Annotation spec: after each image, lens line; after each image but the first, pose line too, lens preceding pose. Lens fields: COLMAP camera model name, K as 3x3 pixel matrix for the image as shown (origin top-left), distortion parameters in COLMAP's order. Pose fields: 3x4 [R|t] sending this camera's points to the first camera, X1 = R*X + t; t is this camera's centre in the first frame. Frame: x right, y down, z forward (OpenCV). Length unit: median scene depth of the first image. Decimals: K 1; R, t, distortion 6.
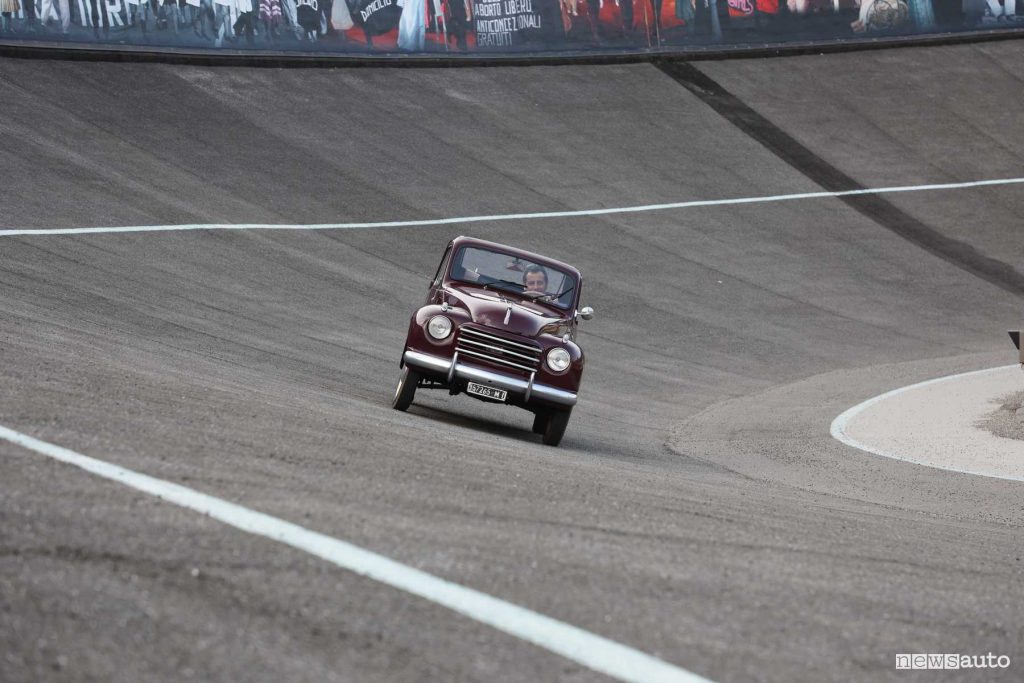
lens RADIAL K [[3084.5, 0, 490.4], [0, 3084.5, 324.8], [0, 0, 1]] dist [0.810265, 0.711137]
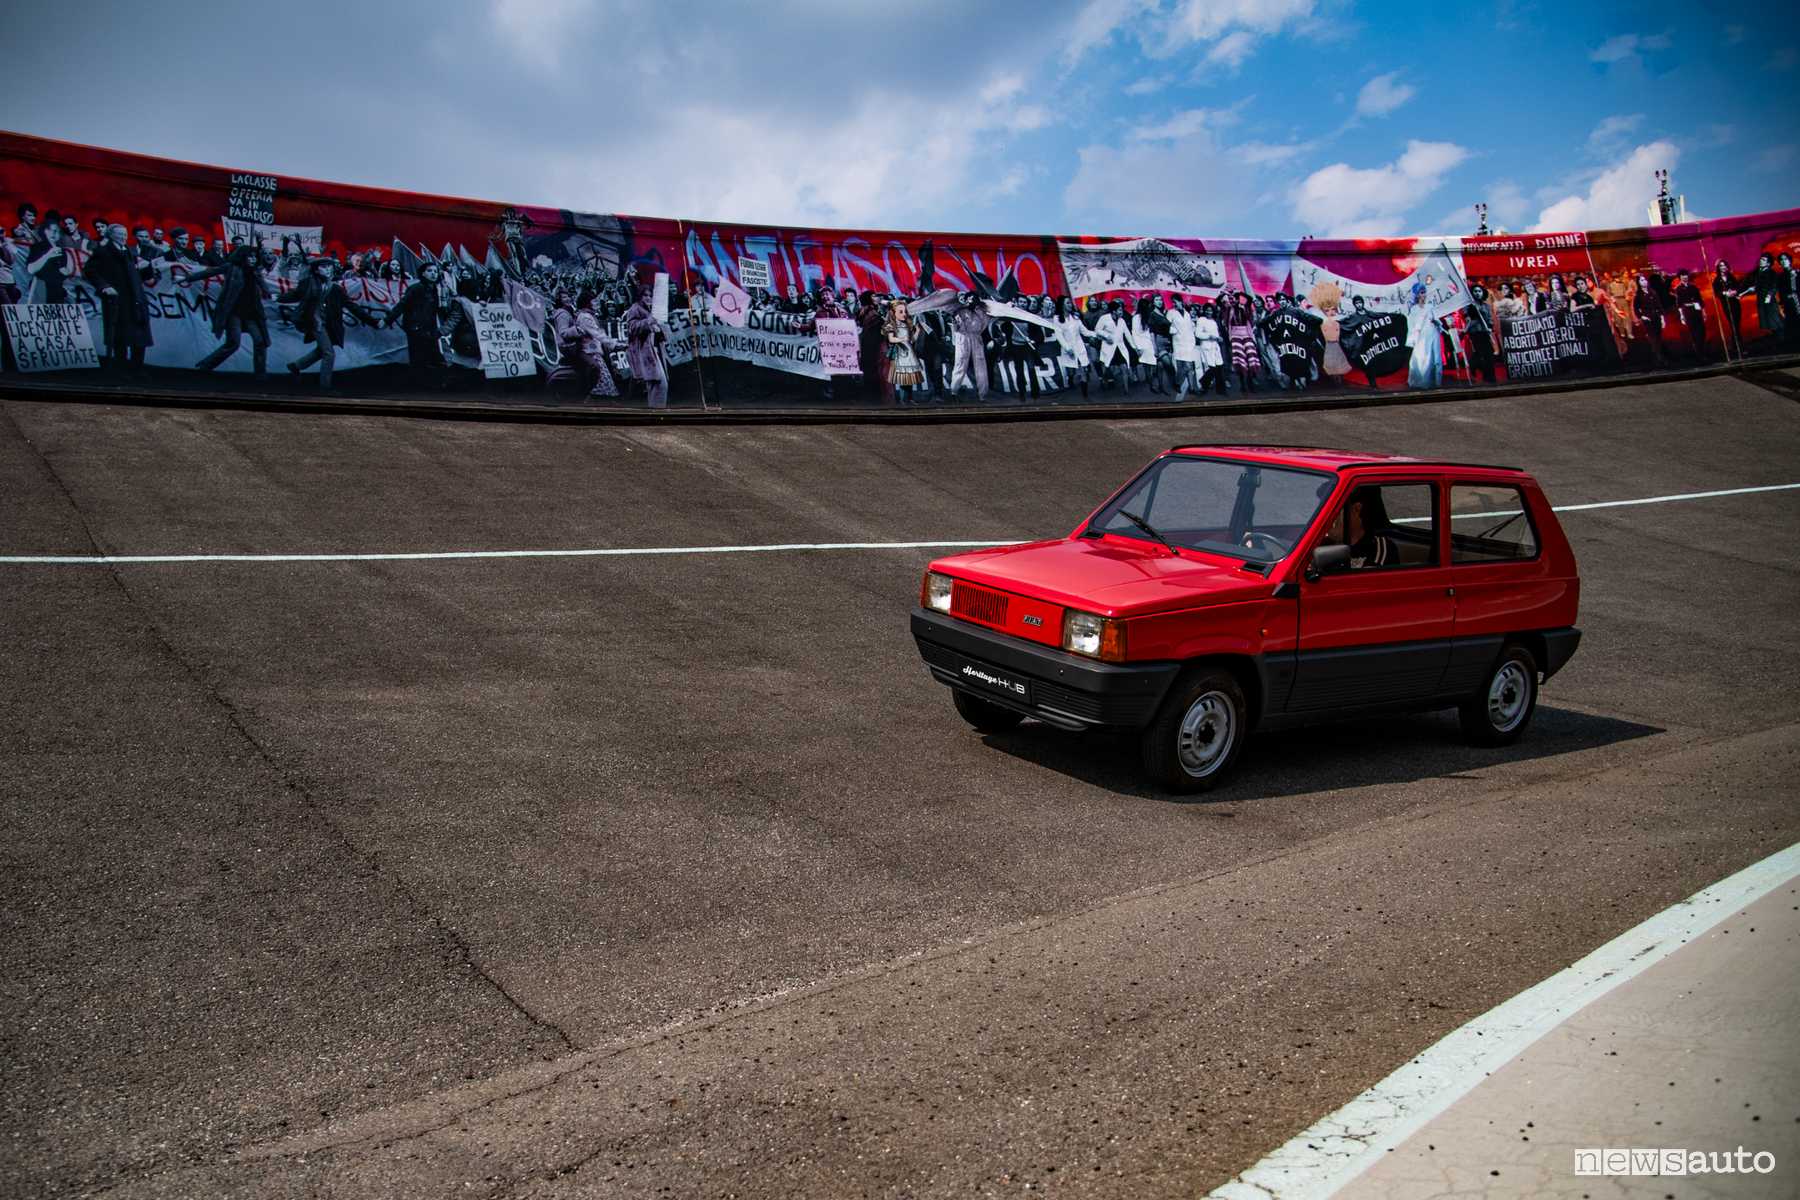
lens RADIAL K [[1376.4, 0, 795.0], [0, 1376.4, 675.1], [0, 0, 1]] dist [-0.120145, 0.070014]
pose [[0.783856, -0.059045, -0.618129, 0.080862], [0.050606, 0.998232, -0.031179, 0.006726], [0.618877, -0.006841, 0.785458, 0.575688]]
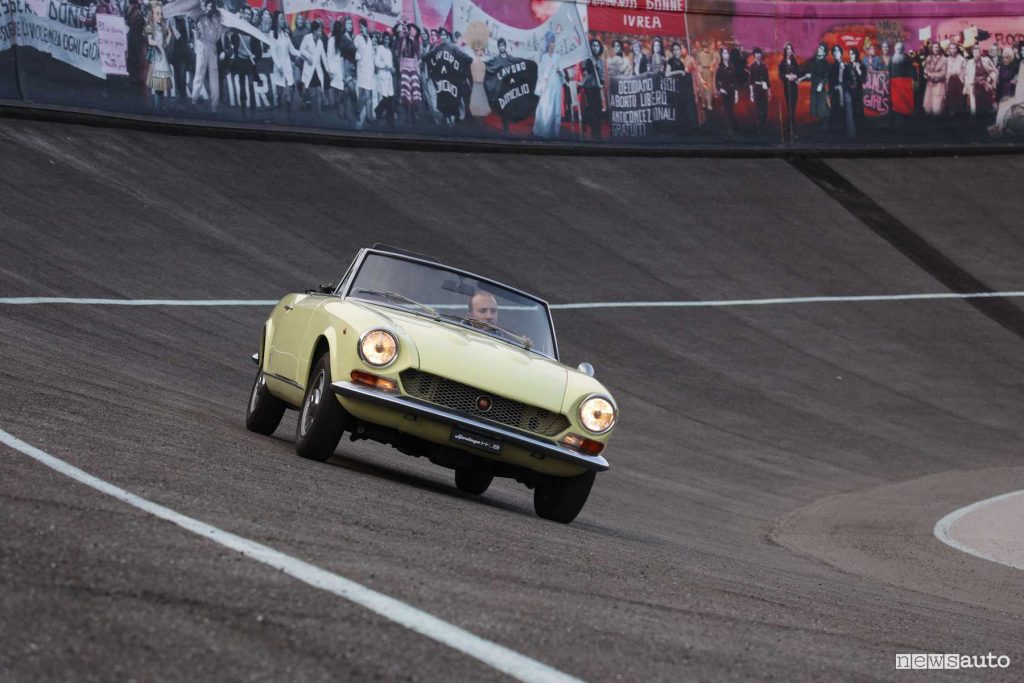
lens RADIAL K [[3084.5, 0, 490.4], [0, 3084.5, 324.8], [0, 0, 1]] dist [0.810265, 0.711137]
pose [[0.998107, 0.042147, -0.044796, 0.004719], [-0.043308, 0.998742, -0.025292, -0.000390], [0.043673, 0.027184, 0.998676, -0.018358]]
